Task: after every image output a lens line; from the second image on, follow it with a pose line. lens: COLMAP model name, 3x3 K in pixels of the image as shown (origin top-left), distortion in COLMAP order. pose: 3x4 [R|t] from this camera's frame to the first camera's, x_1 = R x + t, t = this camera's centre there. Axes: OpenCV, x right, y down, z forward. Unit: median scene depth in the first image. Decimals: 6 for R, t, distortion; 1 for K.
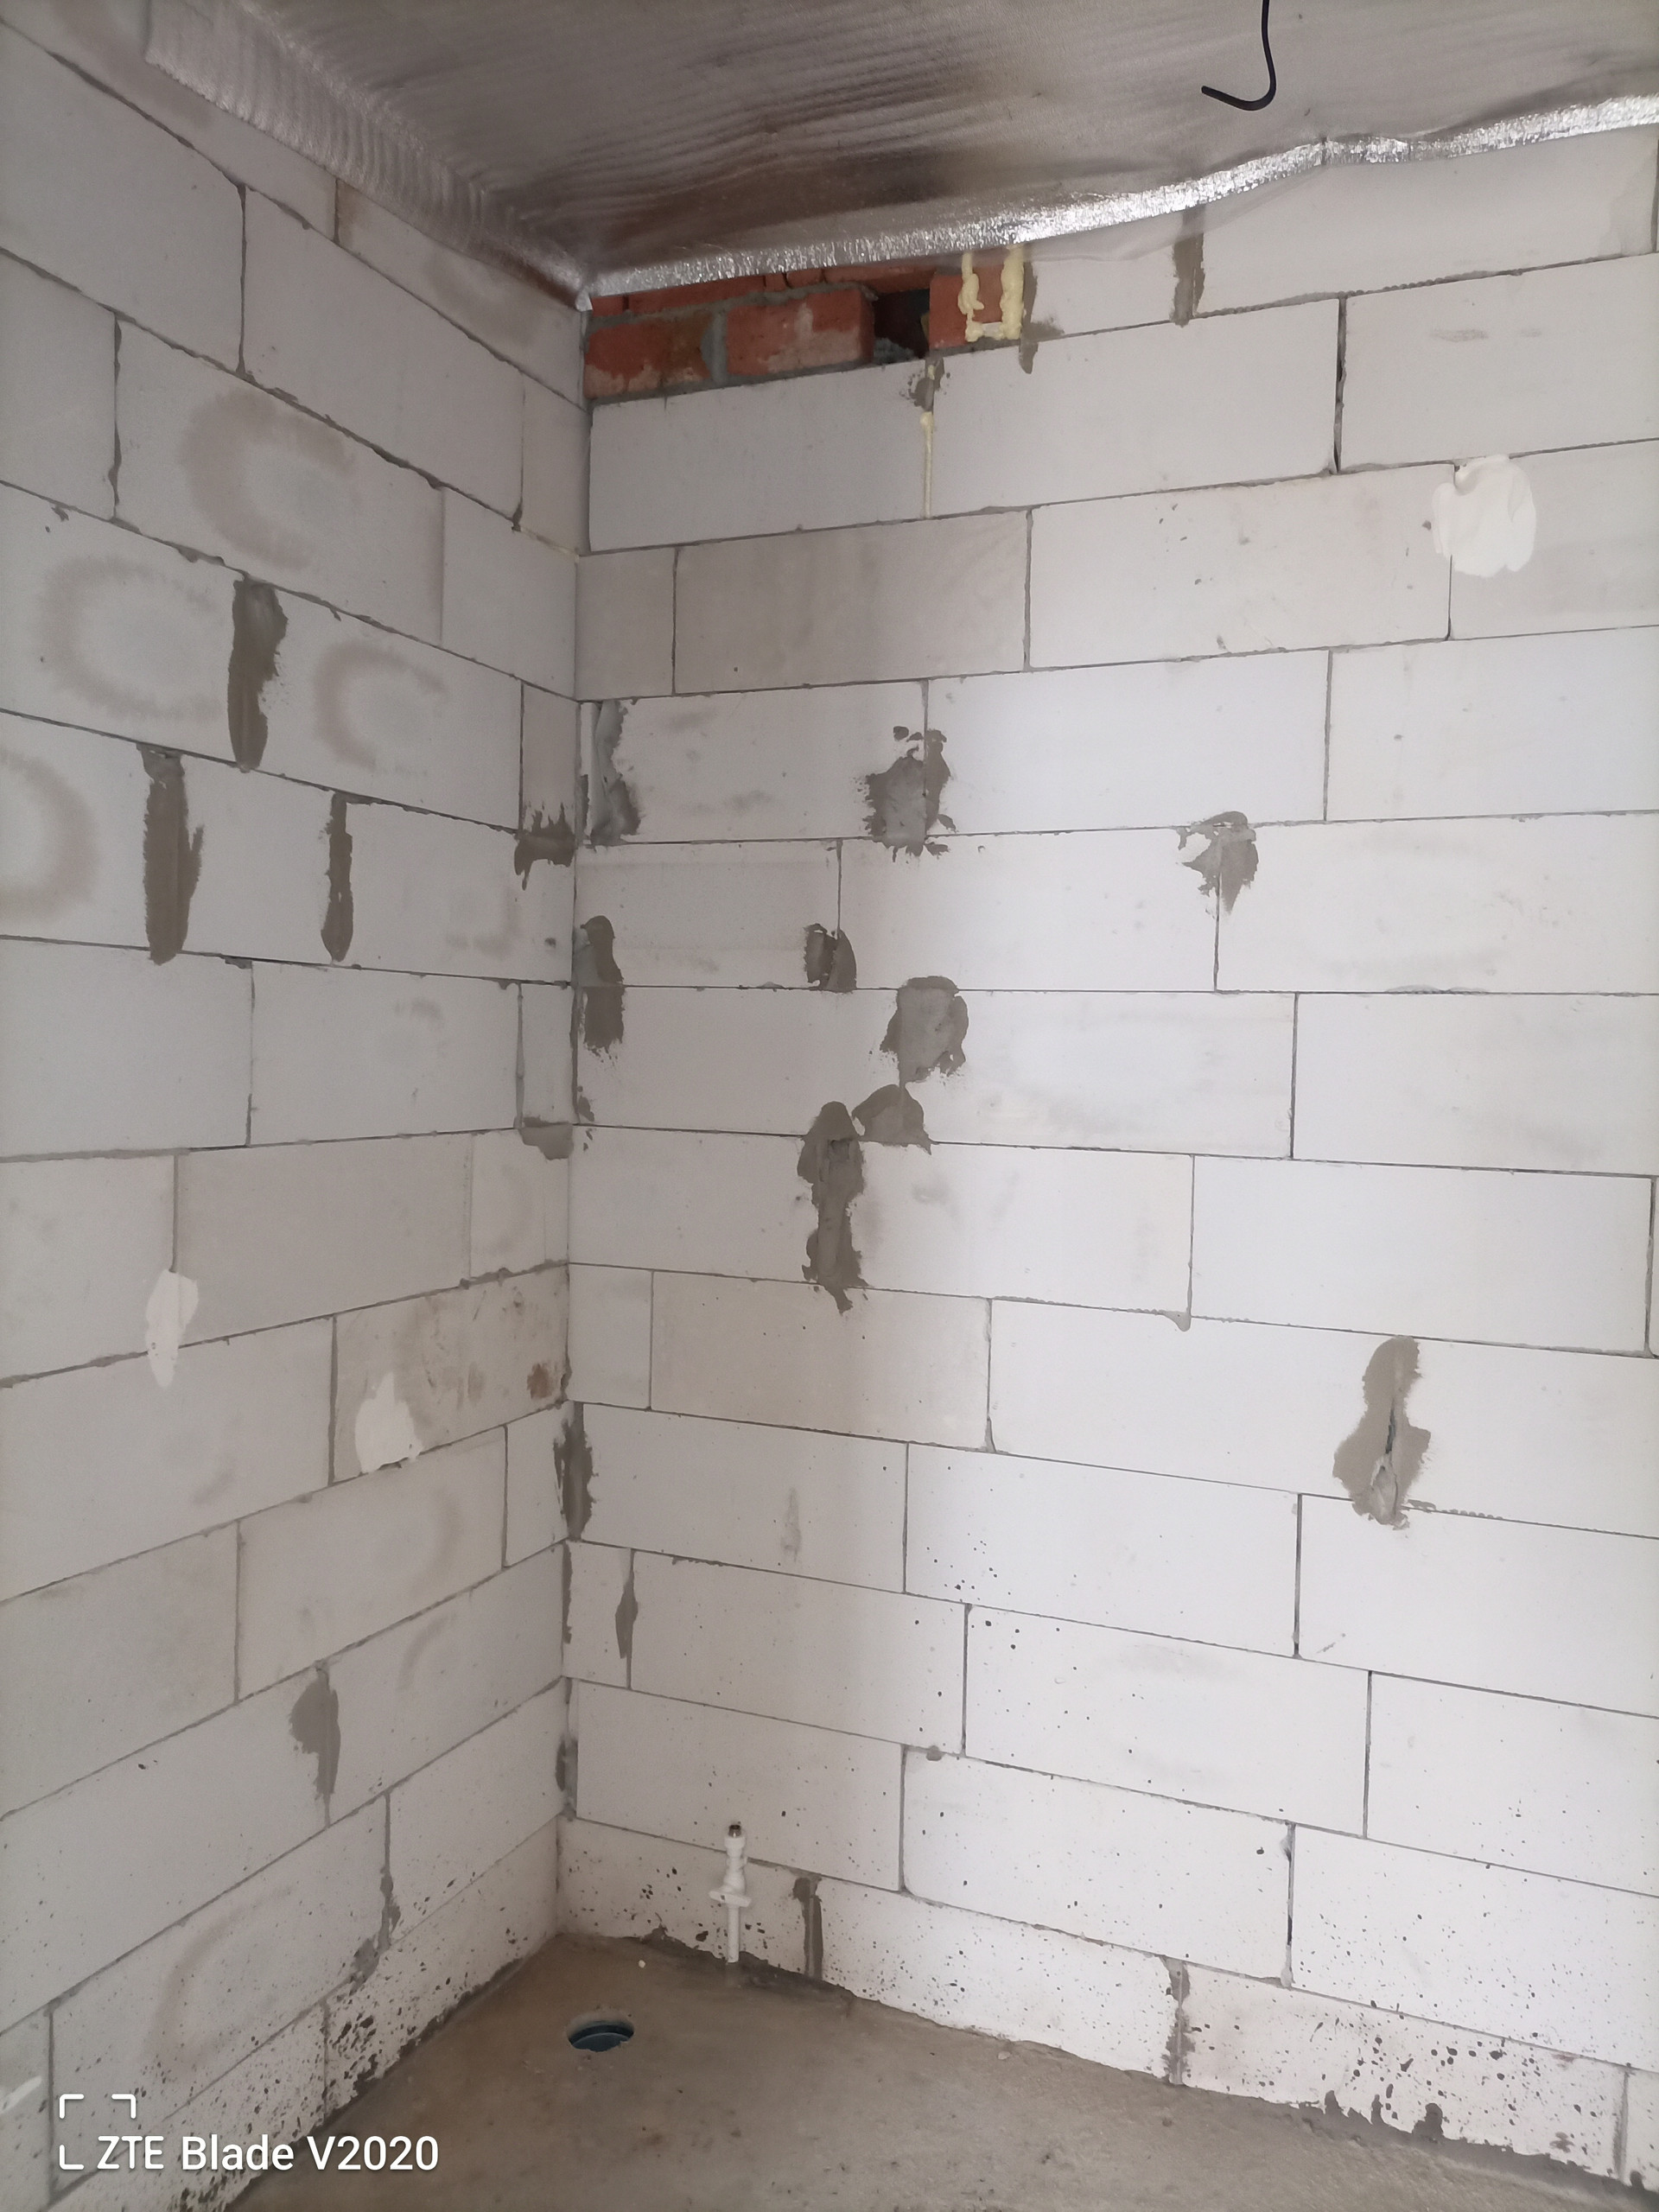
lens RADIAL K [[1669.4, 0, 827.6], [0, 1669.4, 1110.0], [0, 0, 1]] dist [0.035270, -0.052587]
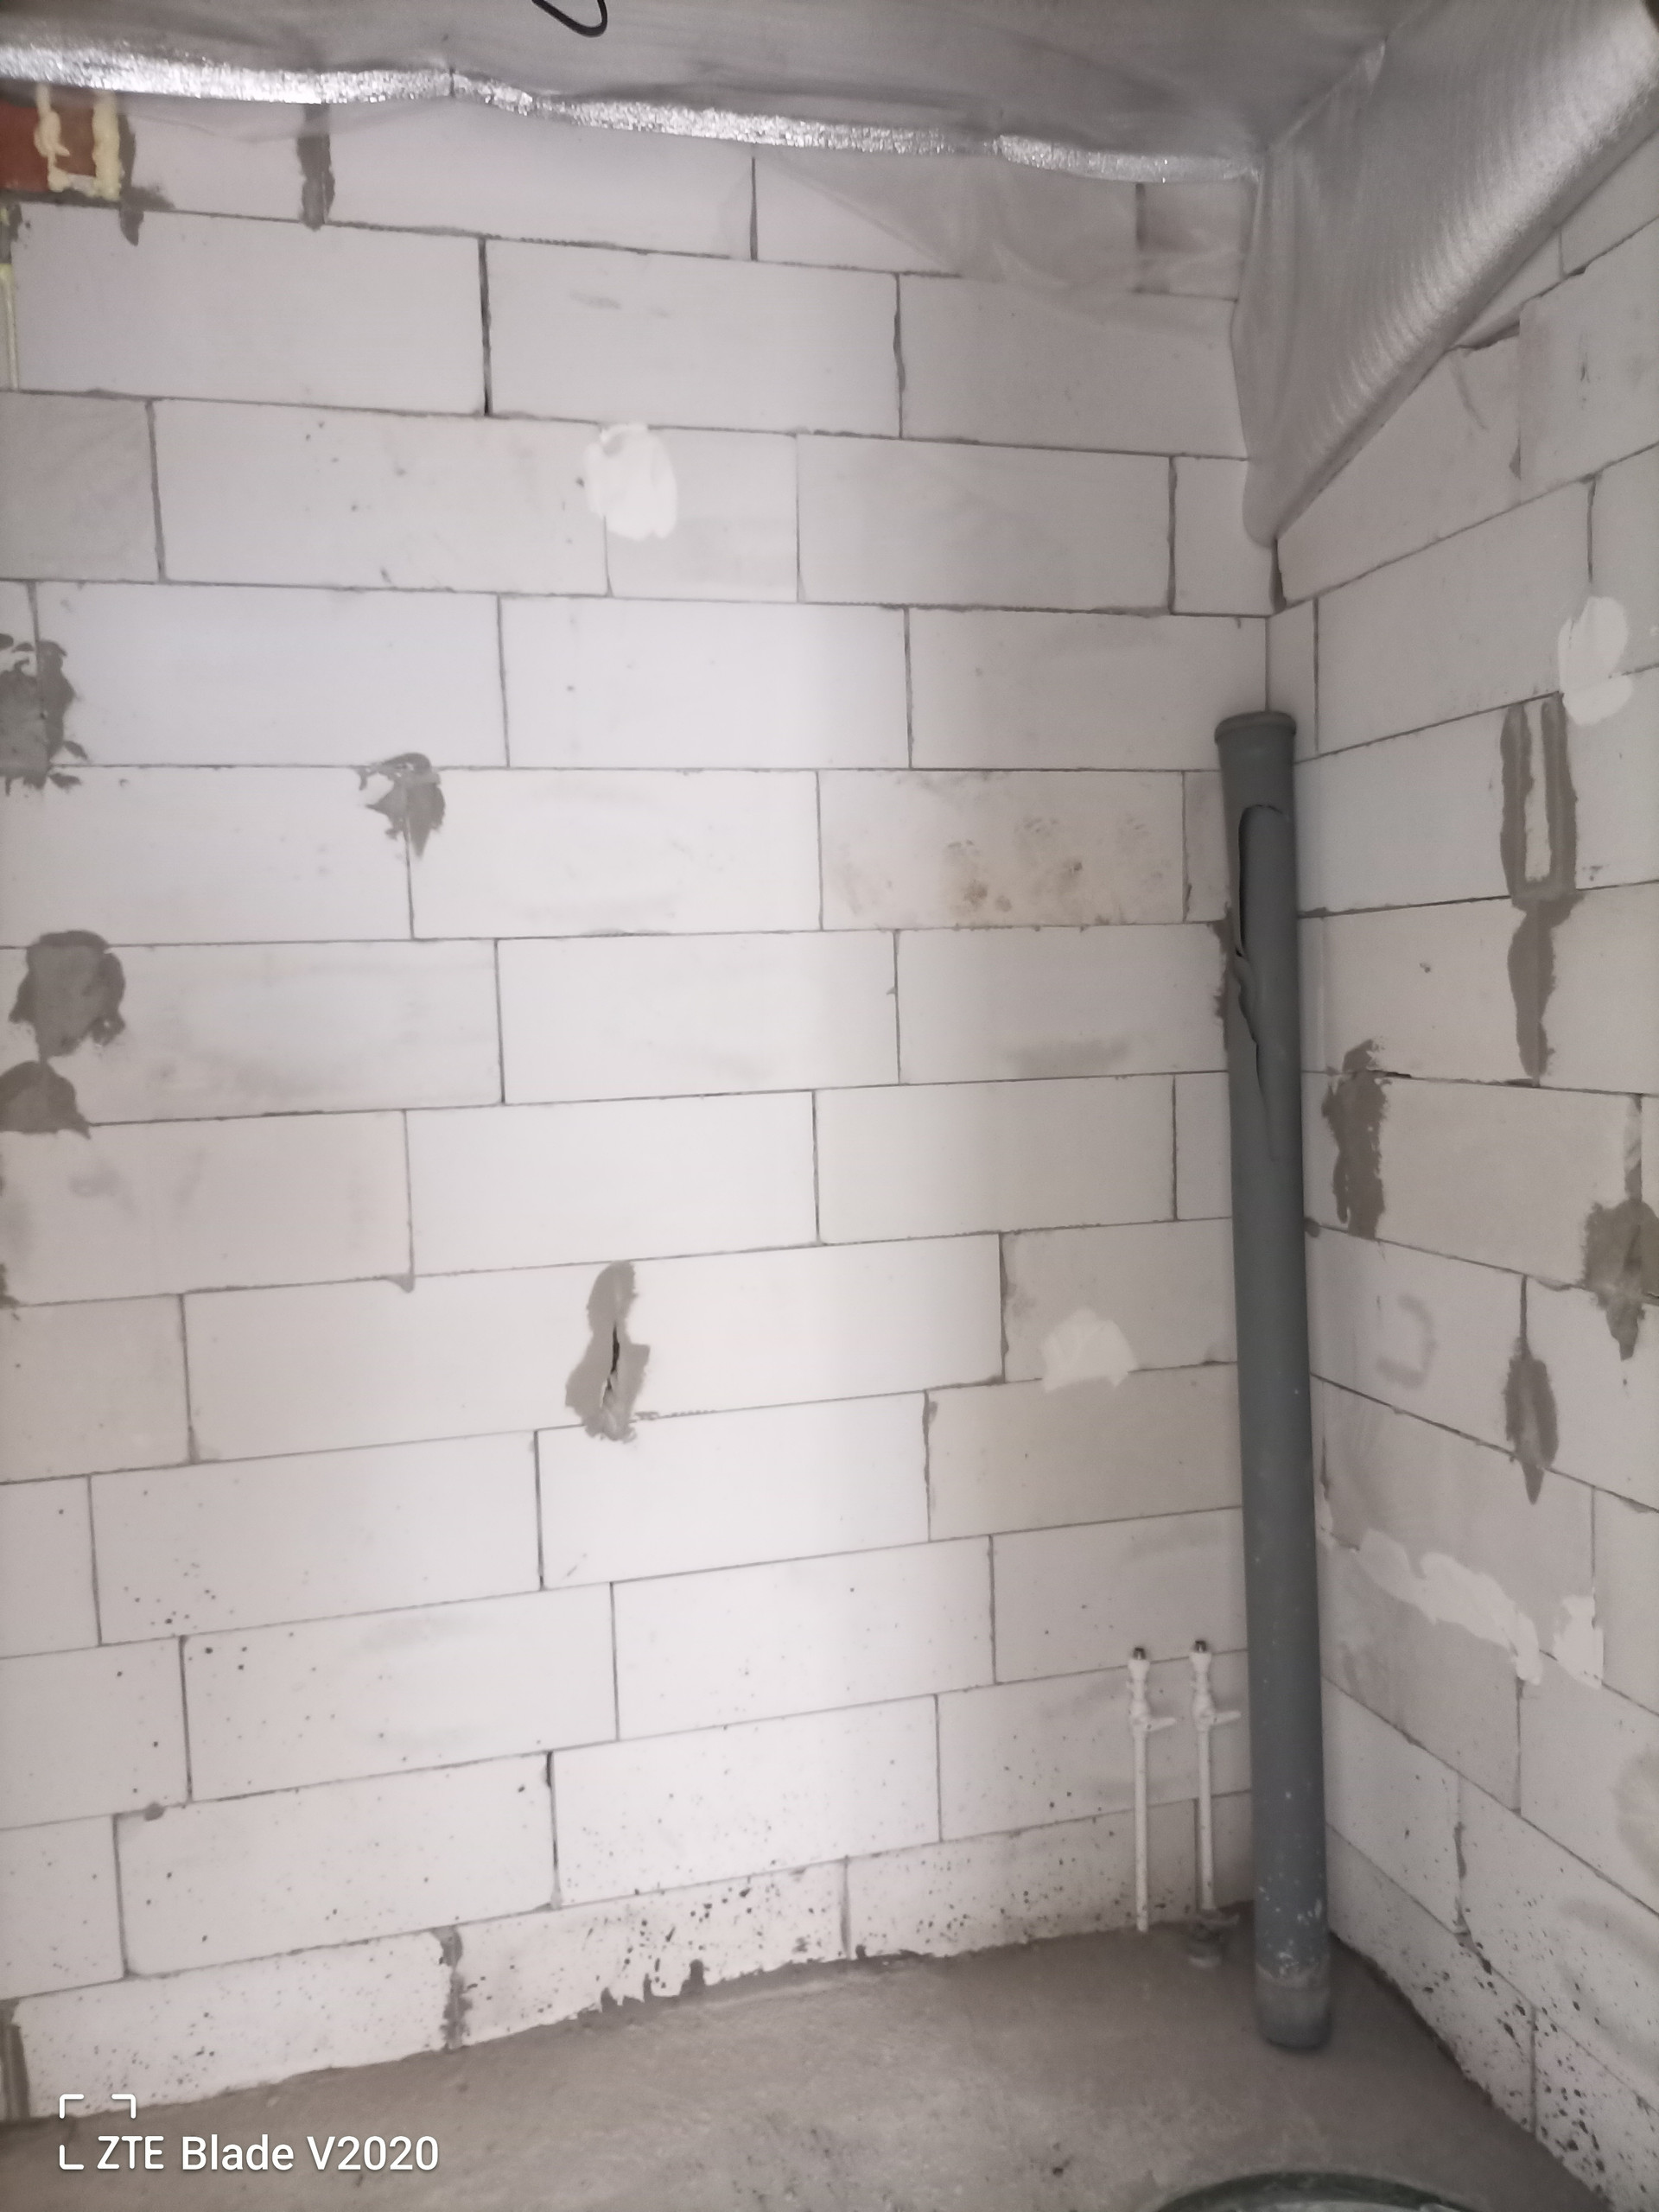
lens RADIAL K [[1669.4, 0, 841.4], [0, 1669.4, 1103.5], [0, 0, 1]] dist [0.035270, -0.052587]
pose [[0.779689, -0.090583, 0.619580, -0.184033], [0.074934, 0.995868, 0.051298, -0.007158], [-0.621667, 0.006431, 0.783255, 0.085942]]
